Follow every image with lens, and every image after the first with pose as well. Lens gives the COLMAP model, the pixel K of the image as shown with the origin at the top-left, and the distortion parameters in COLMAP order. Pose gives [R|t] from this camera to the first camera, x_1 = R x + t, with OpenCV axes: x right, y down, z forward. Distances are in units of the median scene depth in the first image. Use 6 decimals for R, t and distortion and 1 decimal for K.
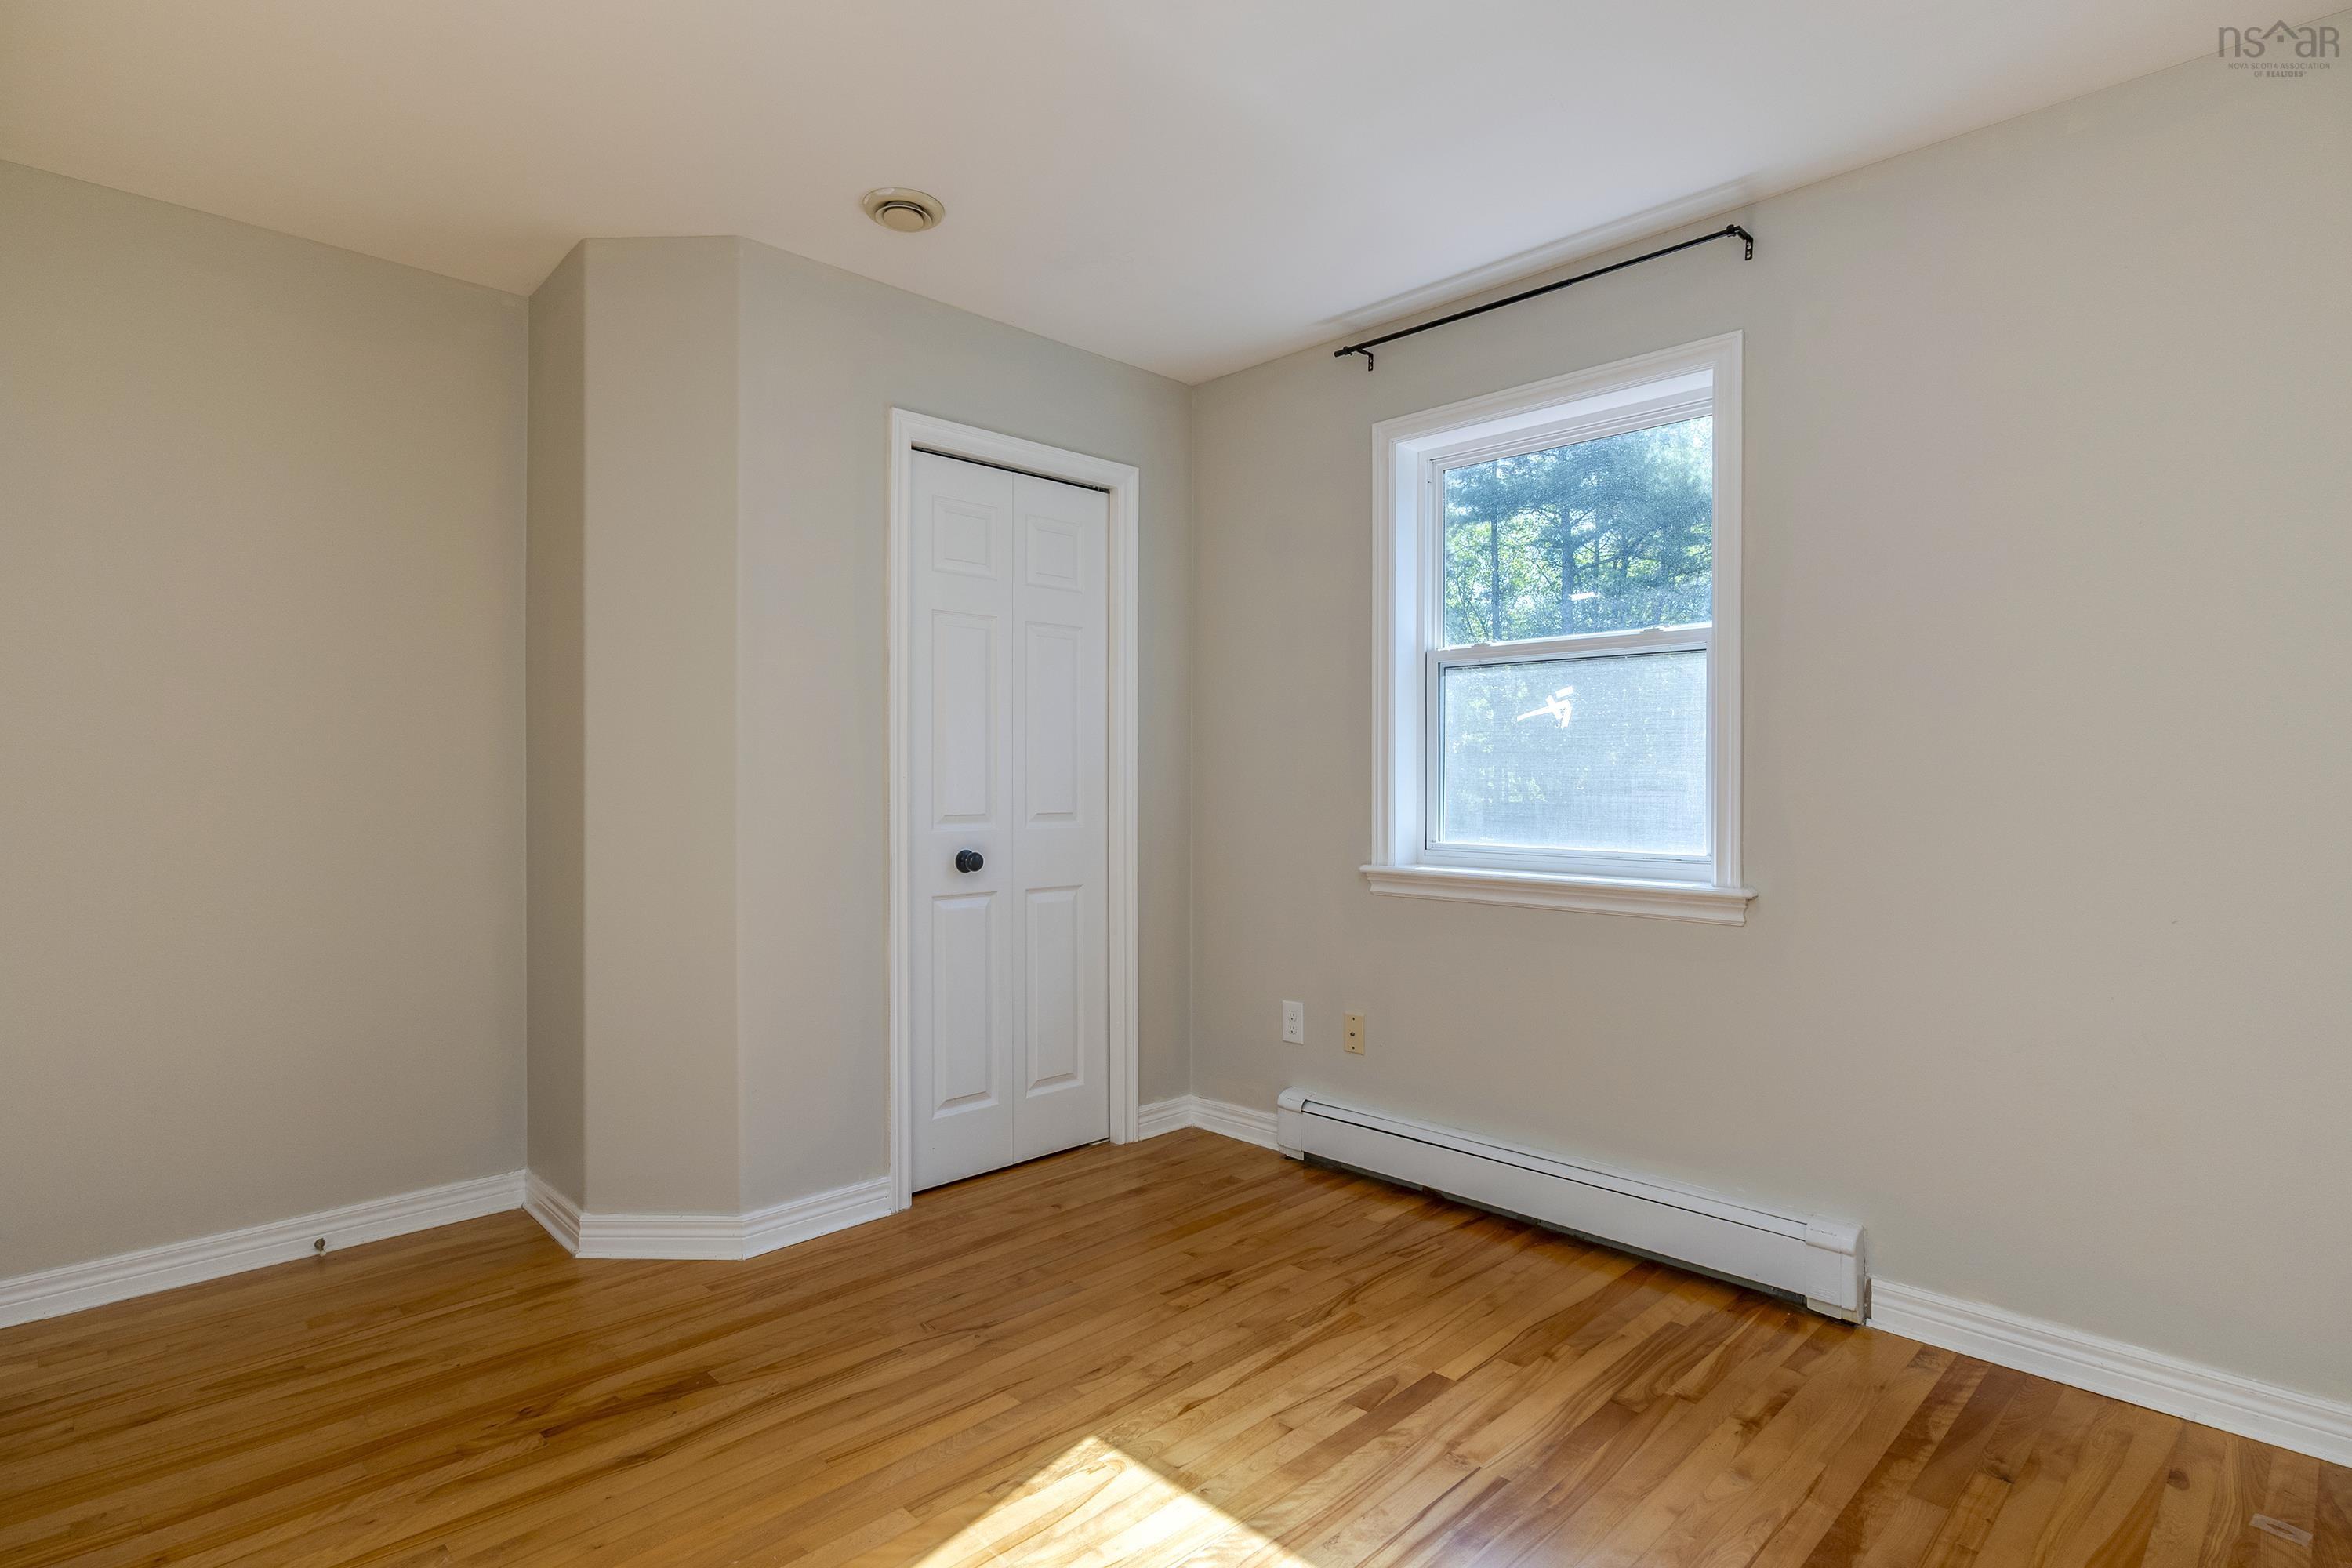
lens RADIAL K [[1180.1, 0, 1182.1], [0, 1180.1, 775.8], [0, 0, 1]] dist [-0.000117, 0.000863]
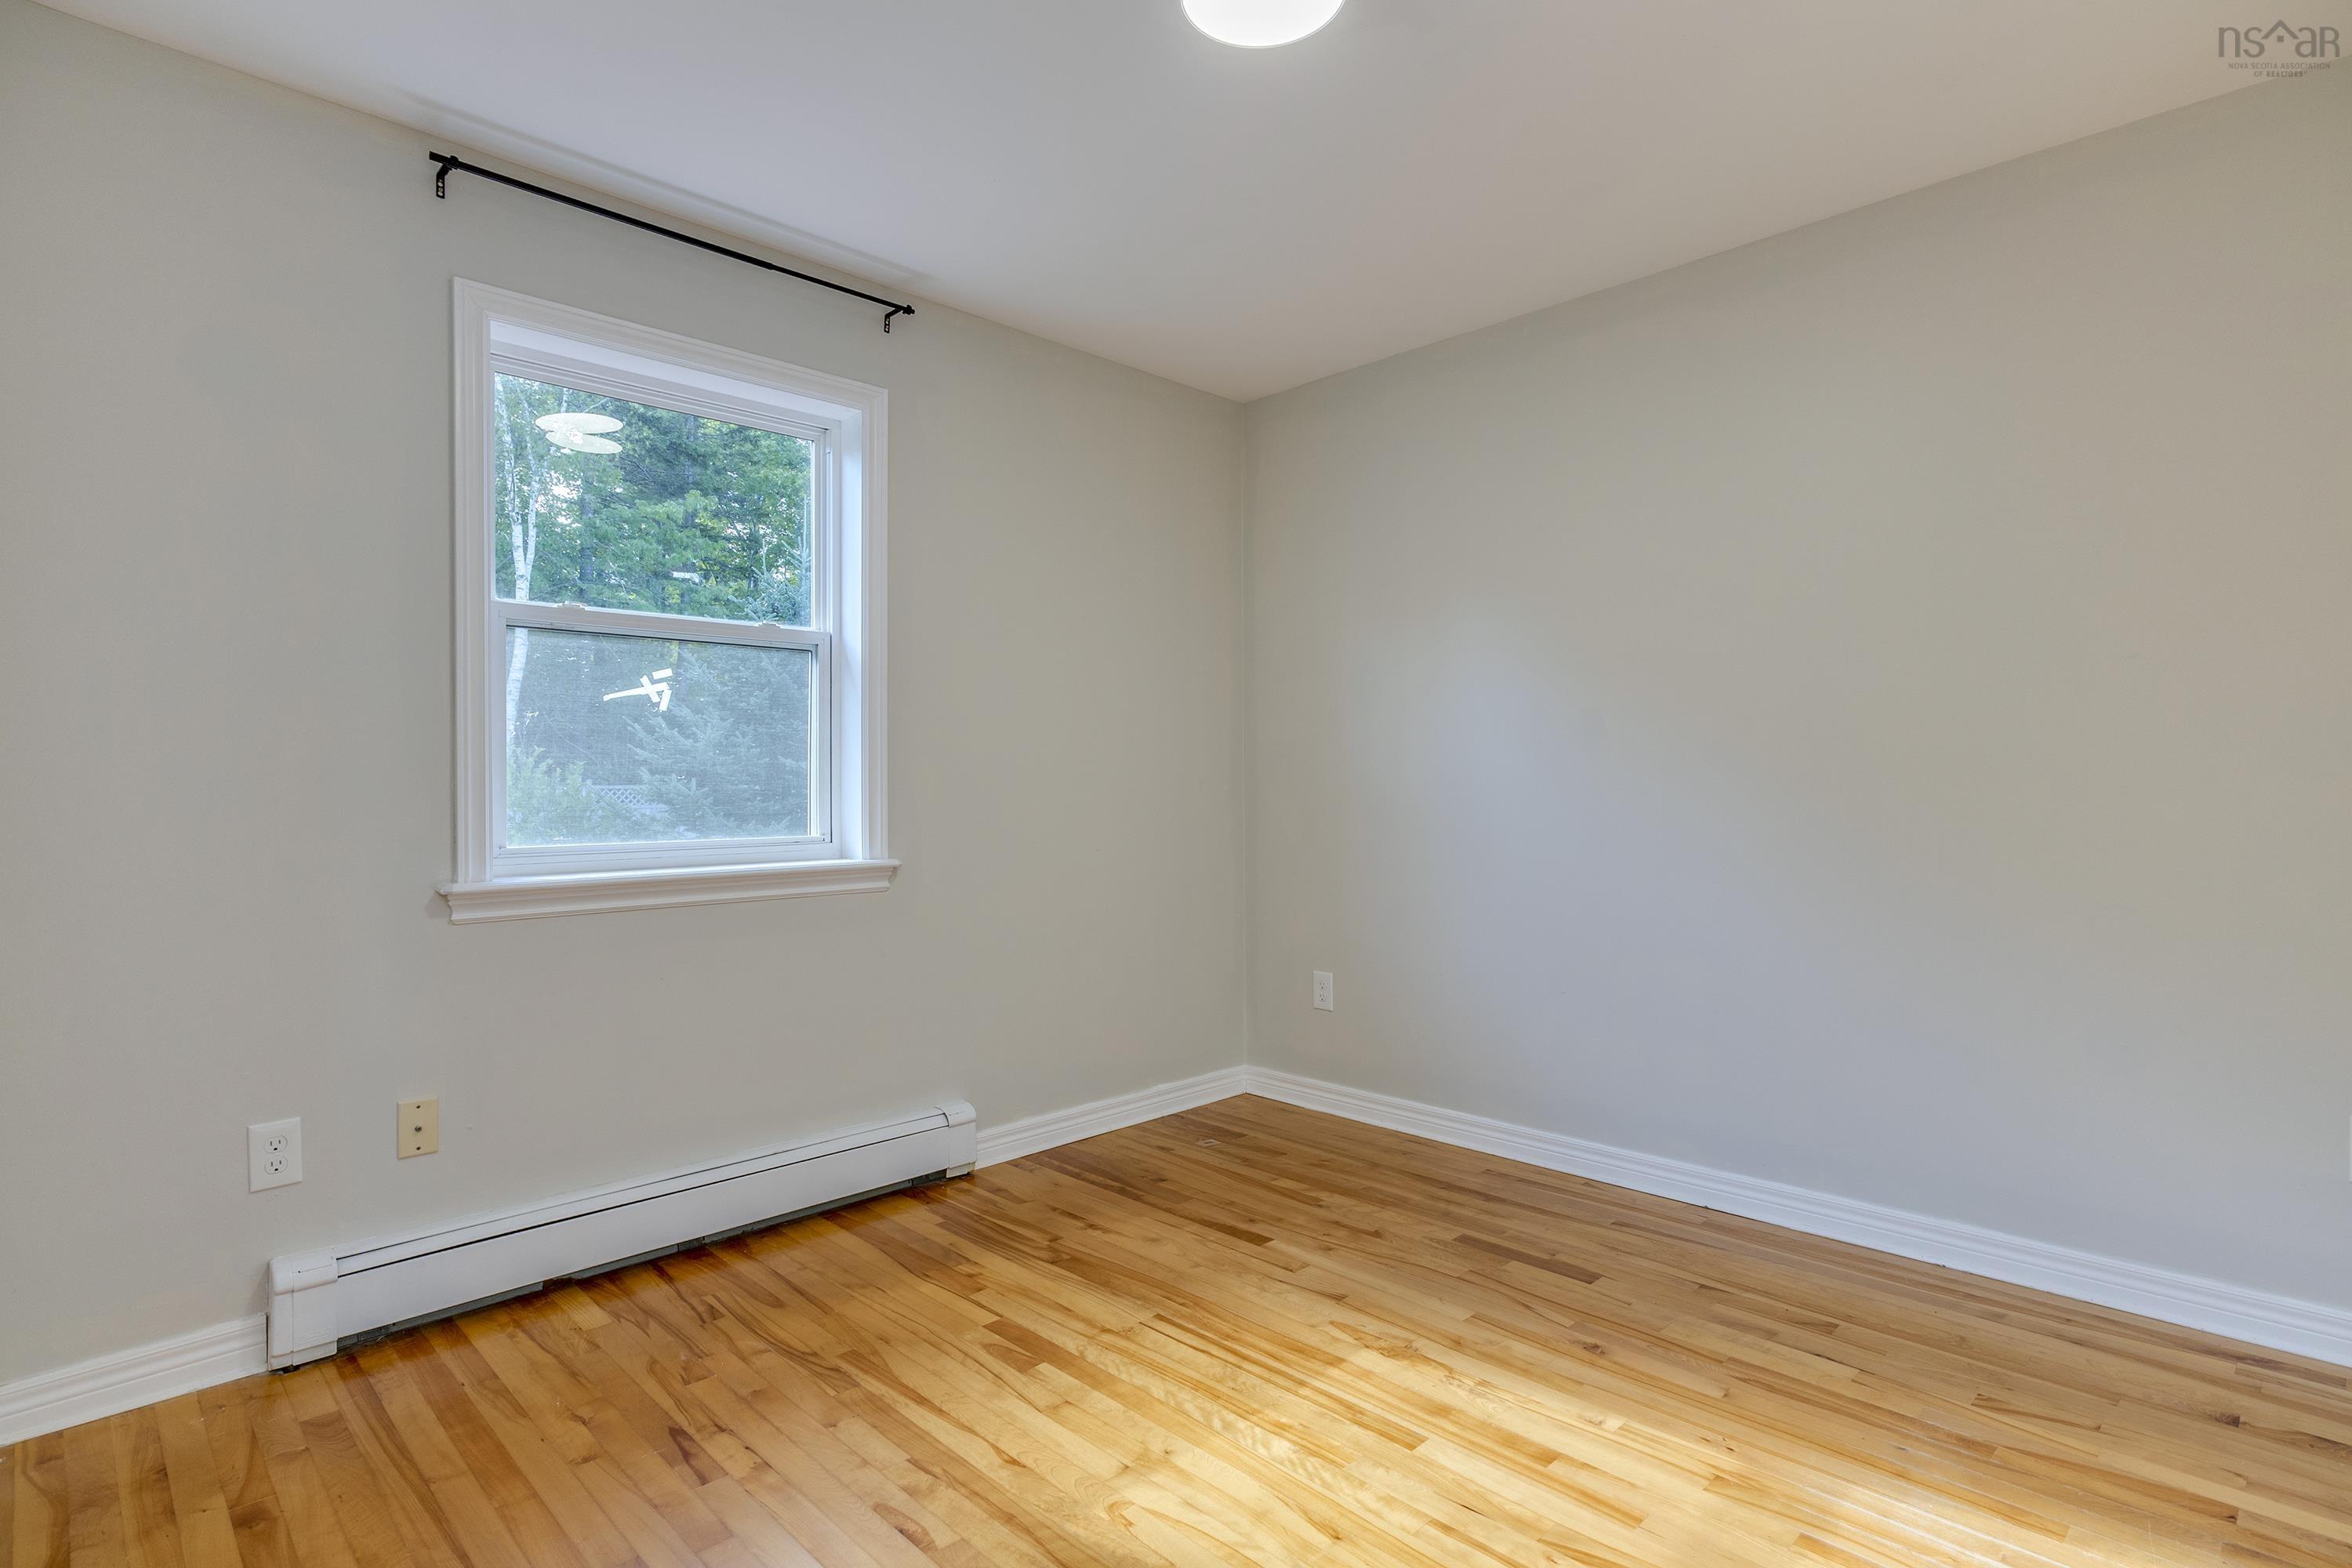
lens RADIAL K [[1180.1, 0, 1182.1], [0, 1180.1, 775.8], [0, 0, 1]] dist [-0.000117, 0.000863]
pose [[0.009664, -0.000332, 0.999953, -0.723750], [0.005073, 0.999987, 0.000283, 0.013569], [-0.999940, 0.005070, 0.009666, 0.701271]]
